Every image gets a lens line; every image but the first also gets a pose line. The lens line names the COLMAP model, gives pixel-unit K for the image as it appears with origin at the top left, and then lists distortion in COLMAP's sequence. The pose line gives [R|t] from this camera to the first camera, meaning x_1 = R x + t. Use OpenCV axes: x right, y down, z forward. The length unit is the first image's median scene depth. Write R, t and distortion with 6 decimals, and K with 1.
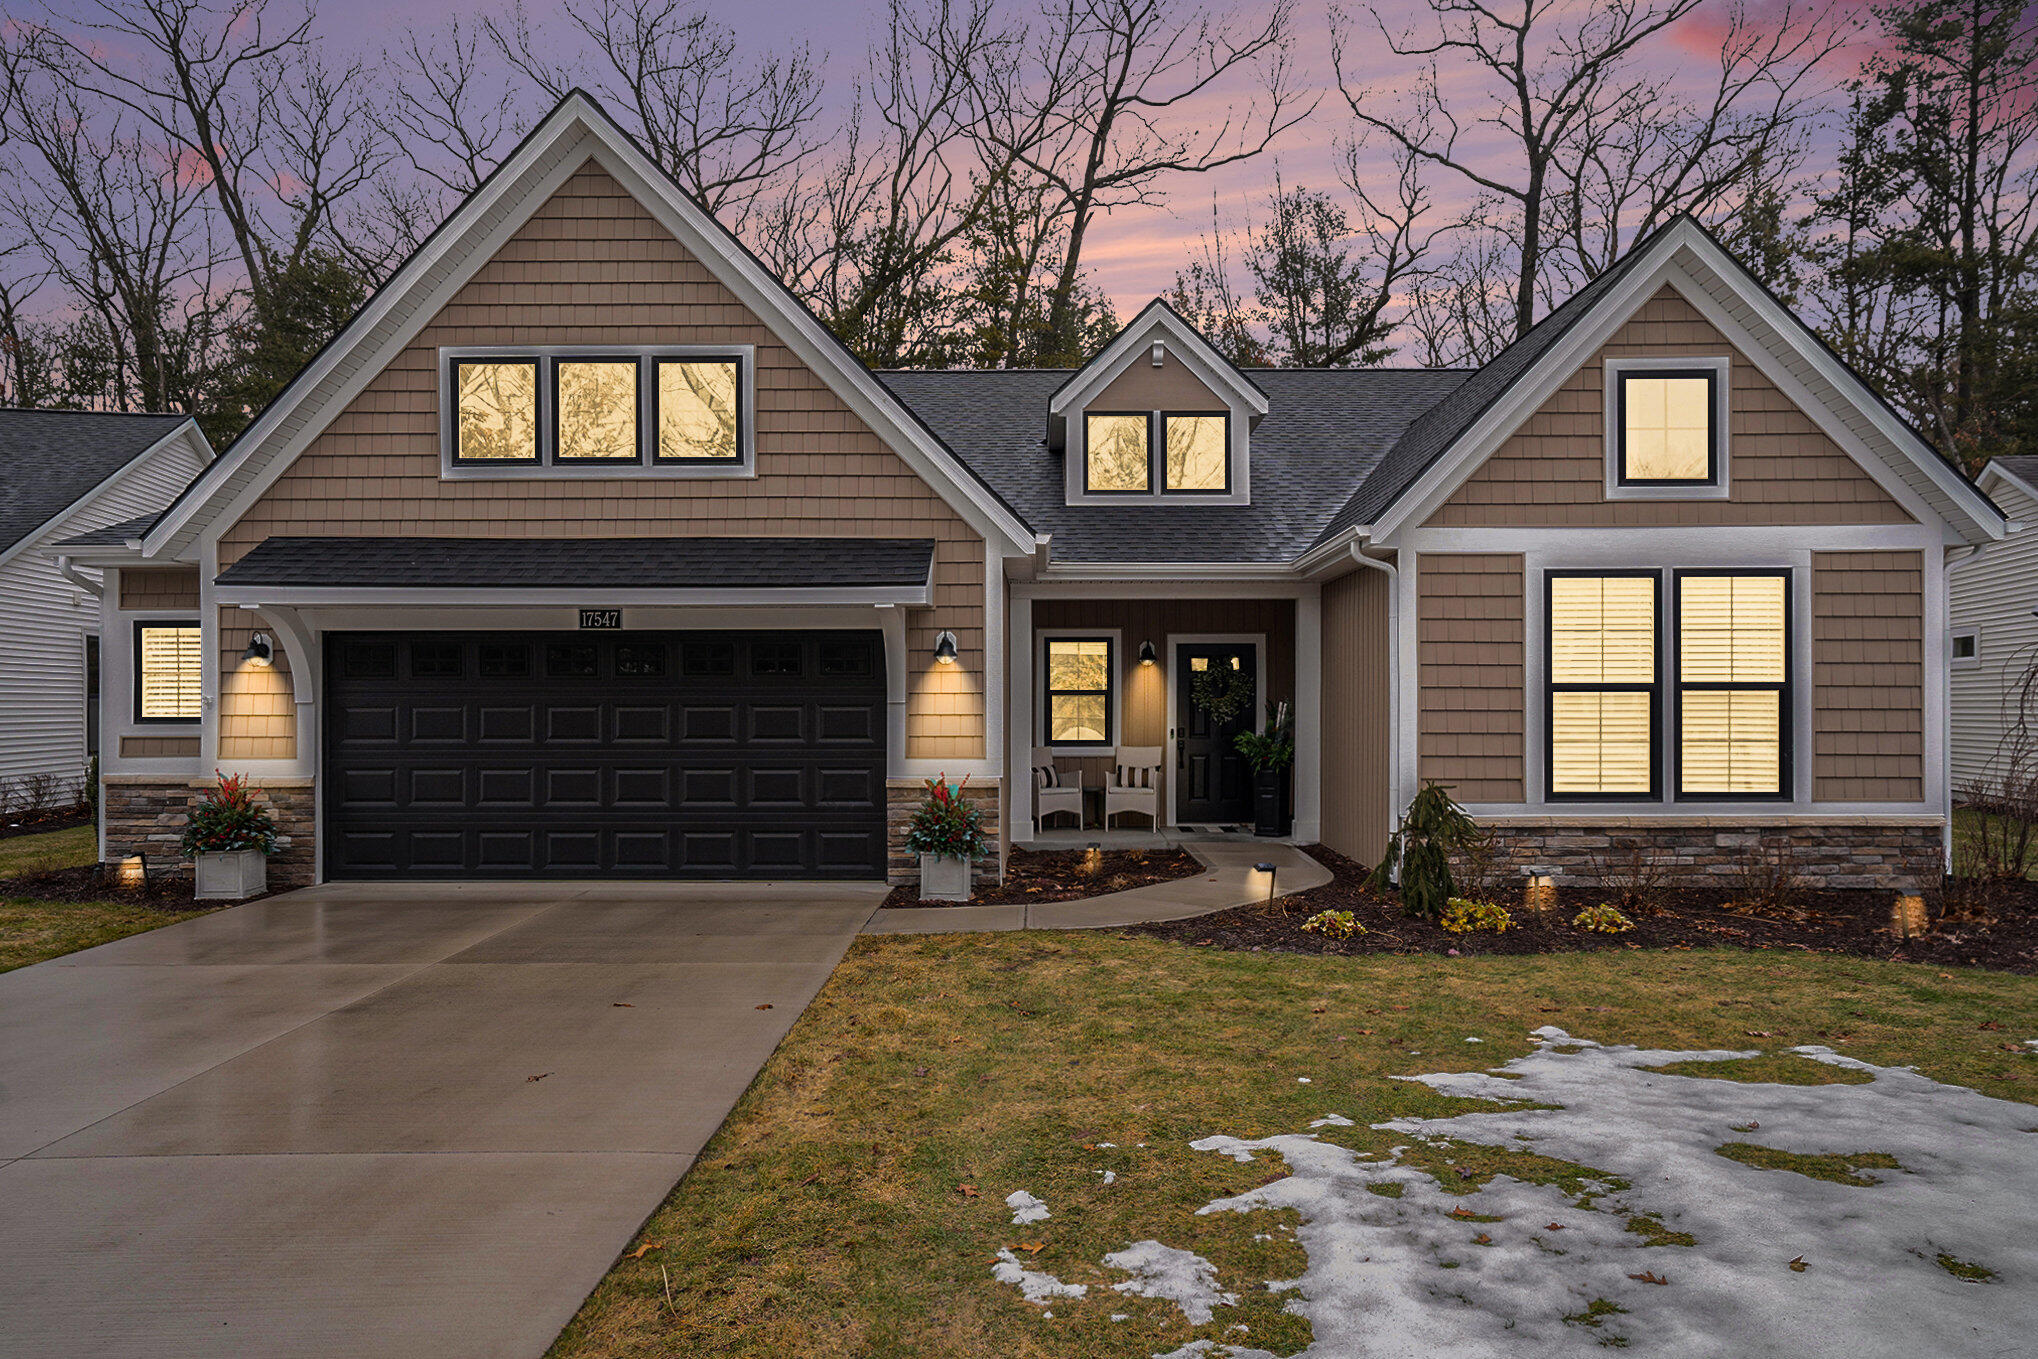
lens RADIAL K [[1412.8, 0, 1020.5], [0, 1412.8, 672.3], [0, 0, 1]] dist [-0.003852, 0.001011]
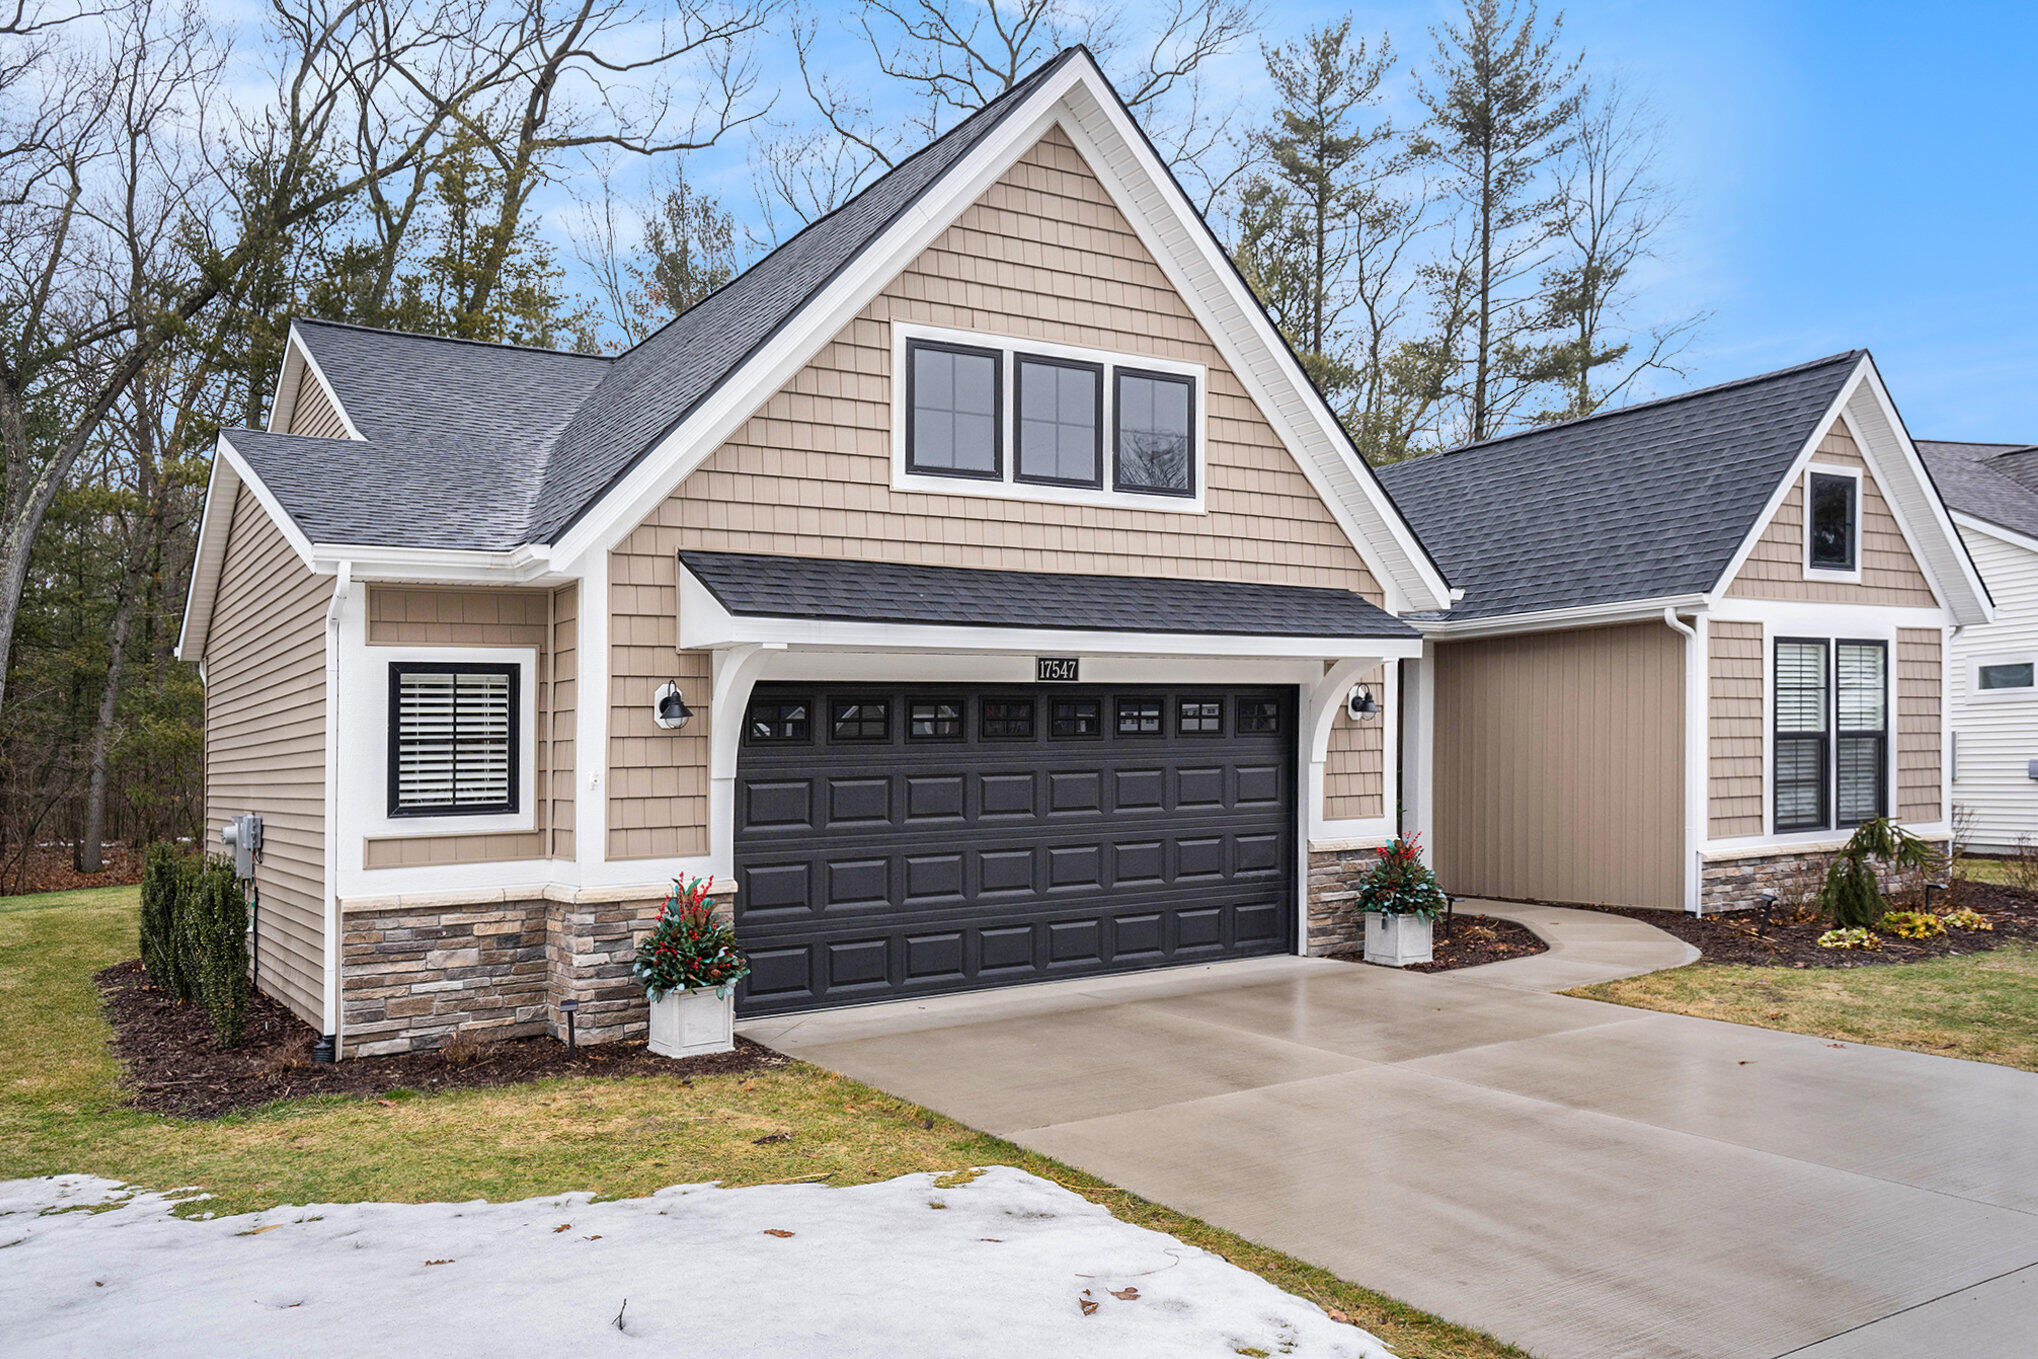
lens RADIAL K [[1633.7, 0, 1019.1], [0, 1633.7, 684.8], [0, 0, 1]] dist [0.014175, 0.005540]
pose [[0.826606, 0.006569, 0.562743, -0.863699], [0.012162, 0.999490, -0.029532, 0.000387], [-0.562650, 0.031255, 0.826104, 0.210749]]
